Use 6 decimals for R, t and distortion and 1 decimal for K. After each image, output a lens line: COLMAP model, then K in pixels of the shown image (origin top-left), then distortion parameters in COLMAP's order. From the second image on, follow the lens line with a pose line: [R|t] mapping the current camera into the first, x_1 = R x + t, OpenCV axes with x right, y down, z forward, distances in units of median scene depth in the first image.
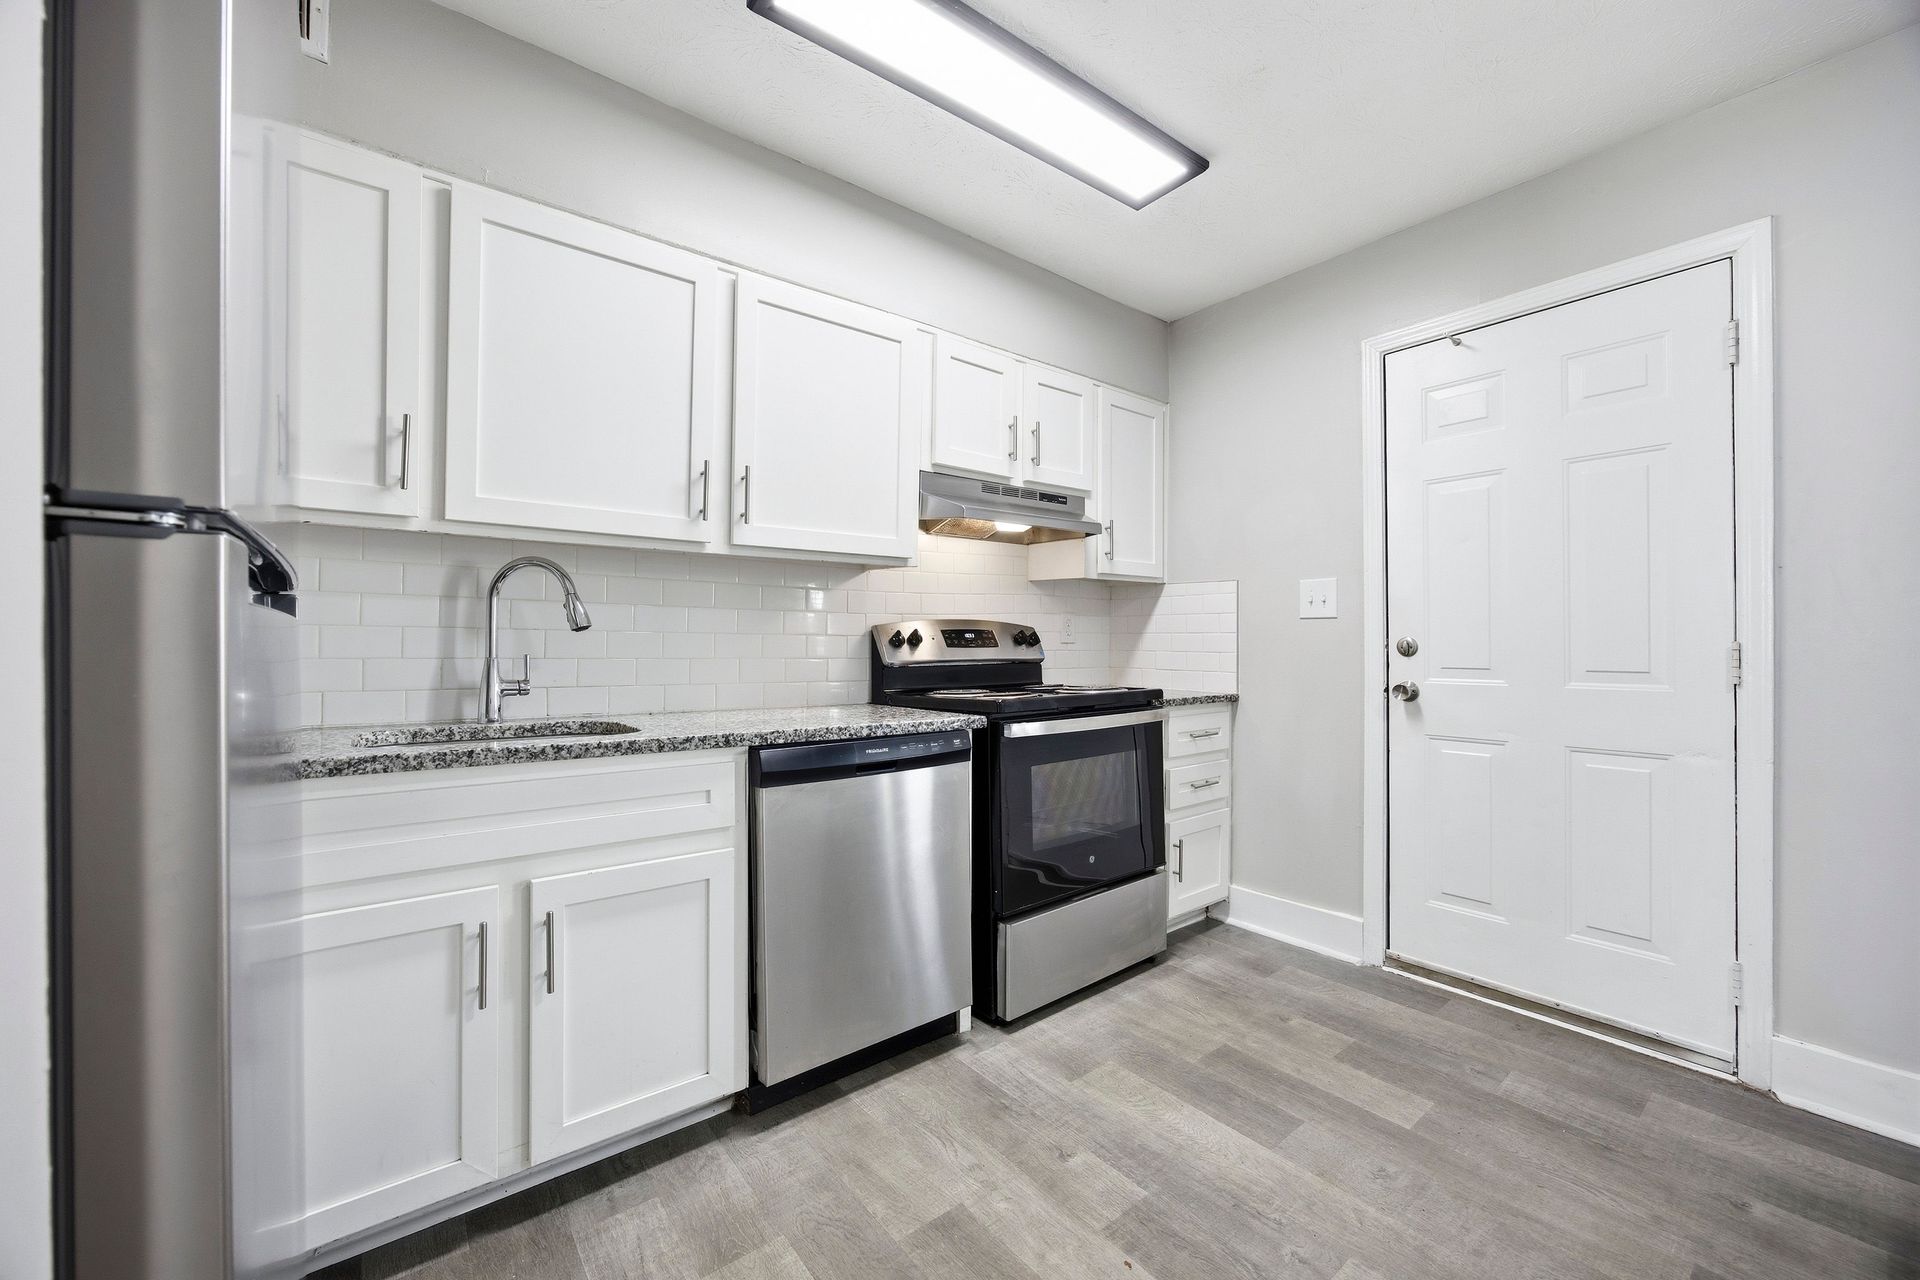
lens RADIAL K [[742.5, 0, 960.0], [0, 742.5, 640.0], [0, 0, 1]] dist [-0.029131, 0.008996]
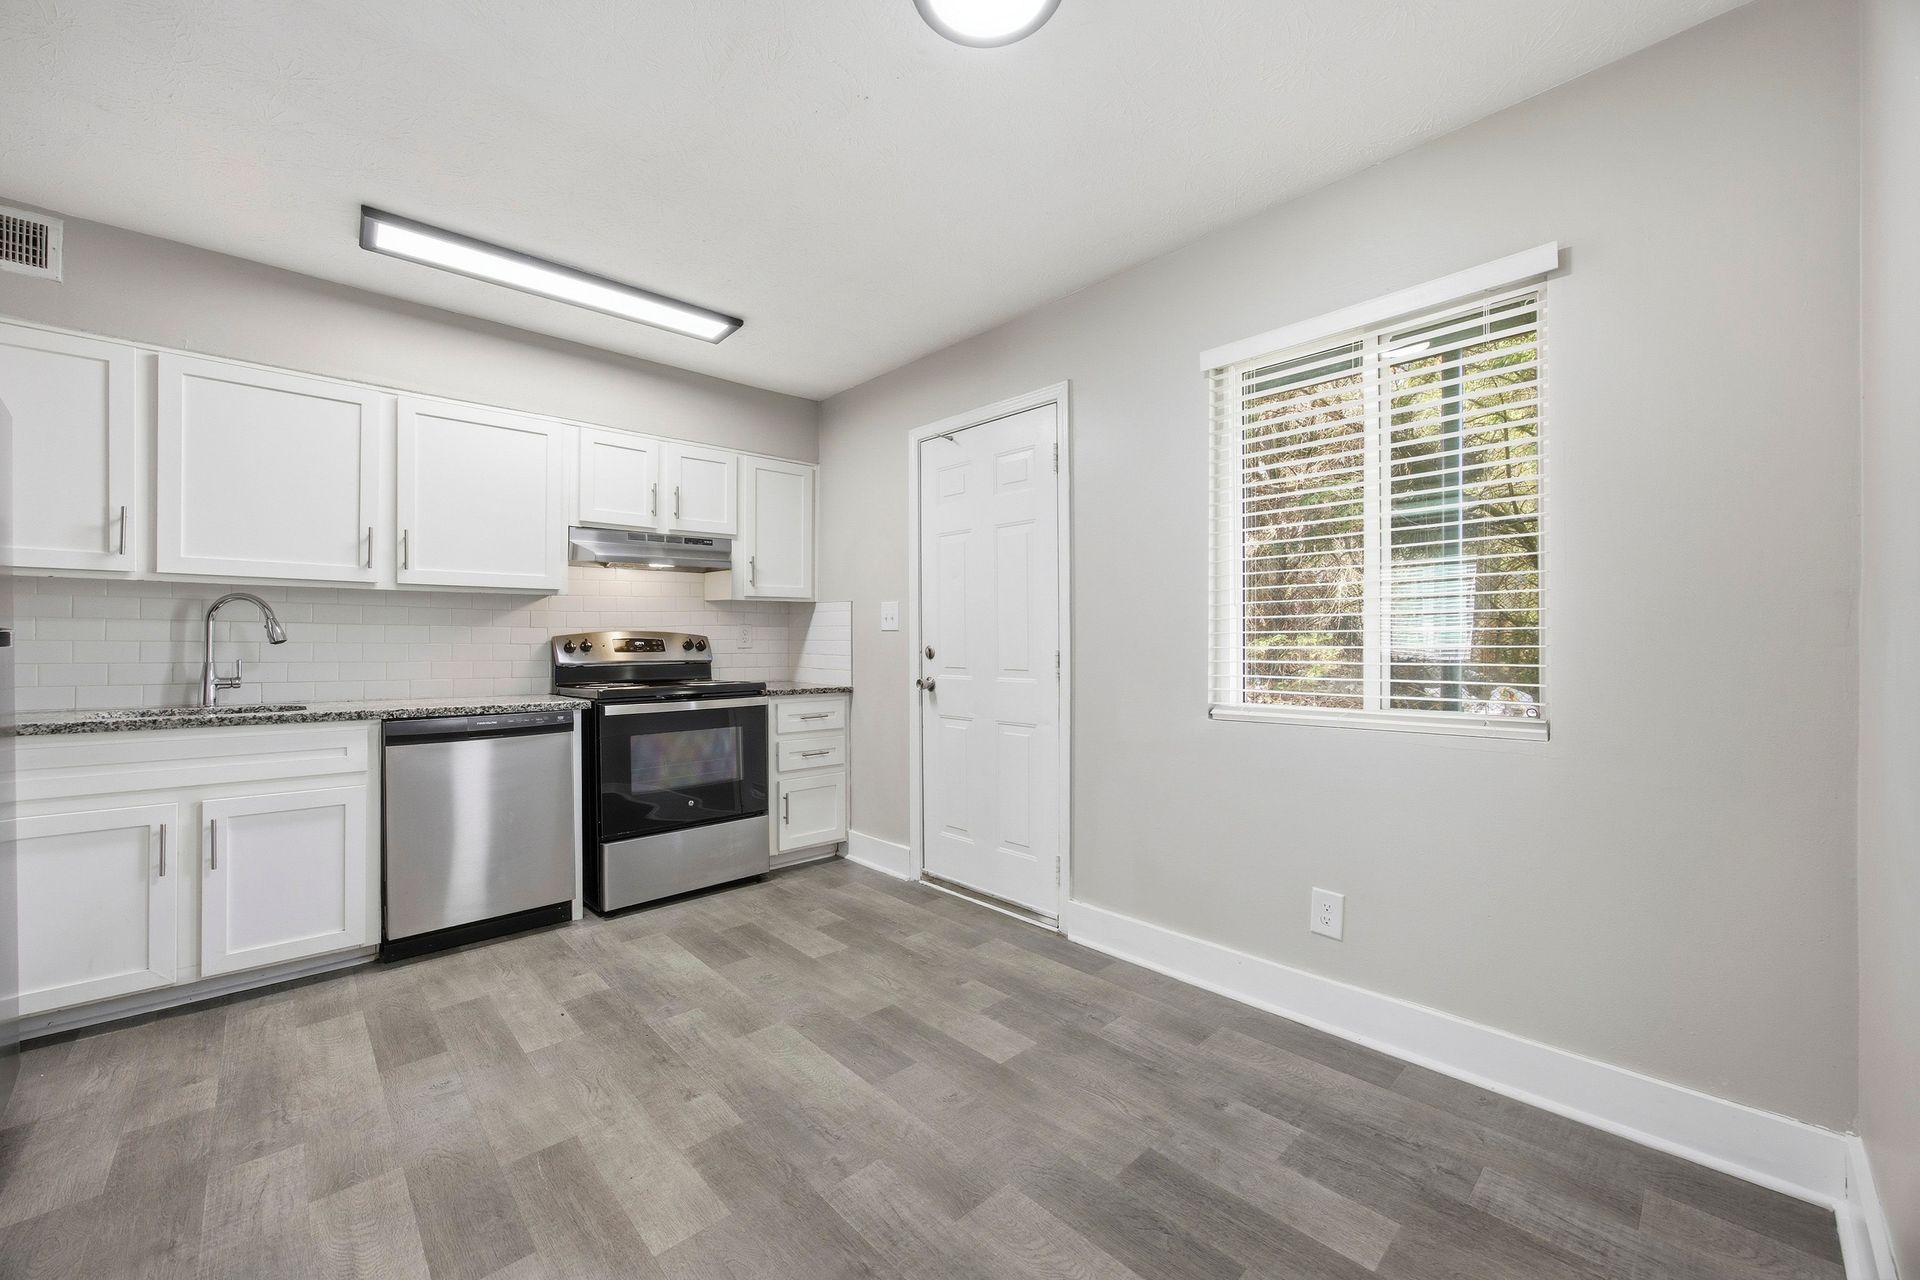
lens RADIAL K [[742.5, 0, 960.0], [0, 742.5, 640.0], [0, 0, 1]] dist [-0.029131, 0.008996]
pose [[0.996119, 0.000789, 0.088010, 0.667544], [-0.001157, 0.999991, 0.004123, -0.025310], [-0.088006, -0.004208, 0.996111, -0.527917]]
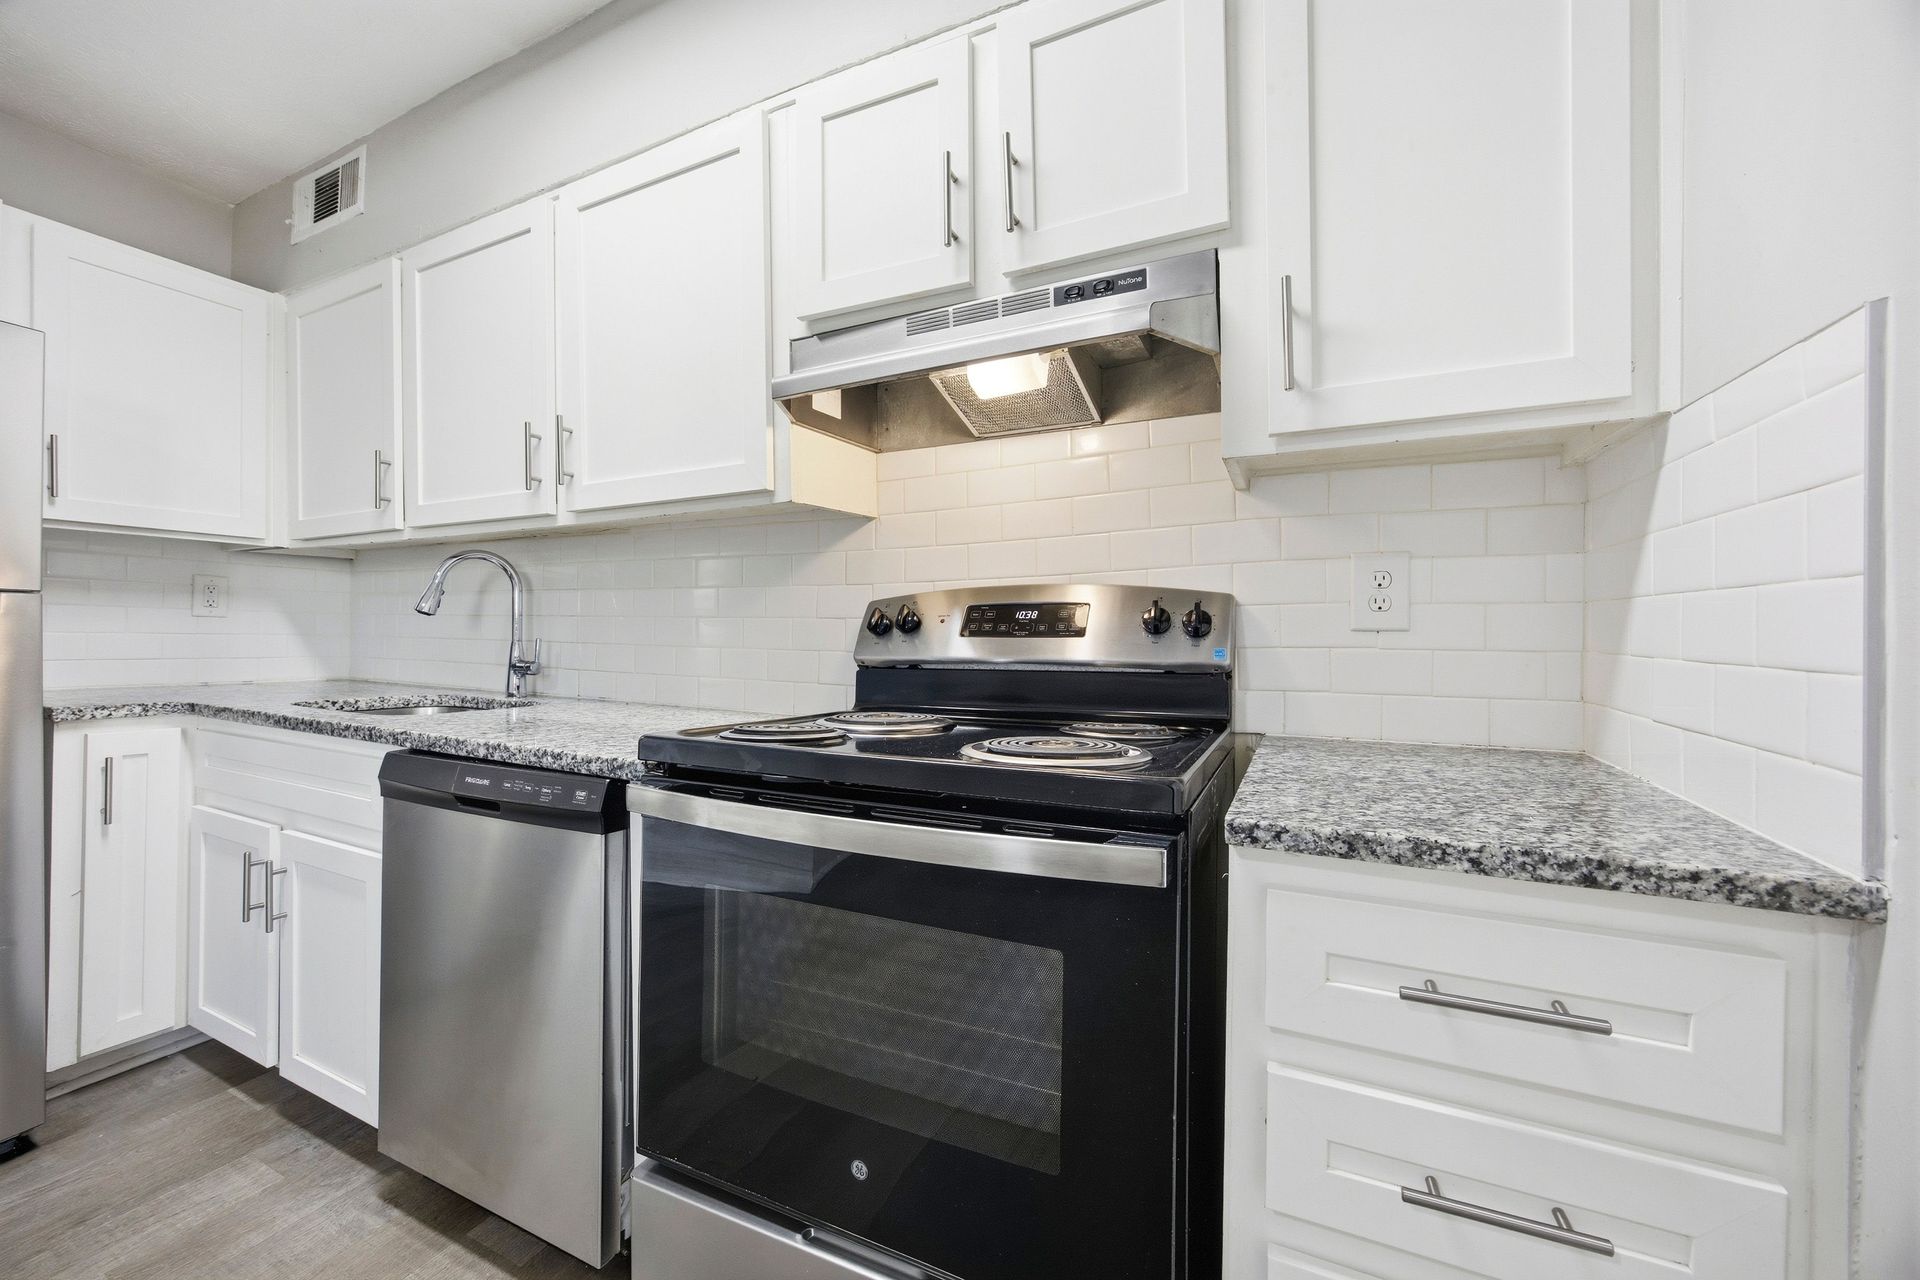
lens RADIAL K [[737.7, 0, 957.4], [0, 737.7, 634.4], [0, 0, 1]] dist [-0.031840, 0.008939]
pose [[0.441238, 0.001196, -0.897389, 0.650314], [-0.001586, 0.999999, 0.000553, 0.011186], [0.897389, 0.001180, 0.441239, 1.035532]]
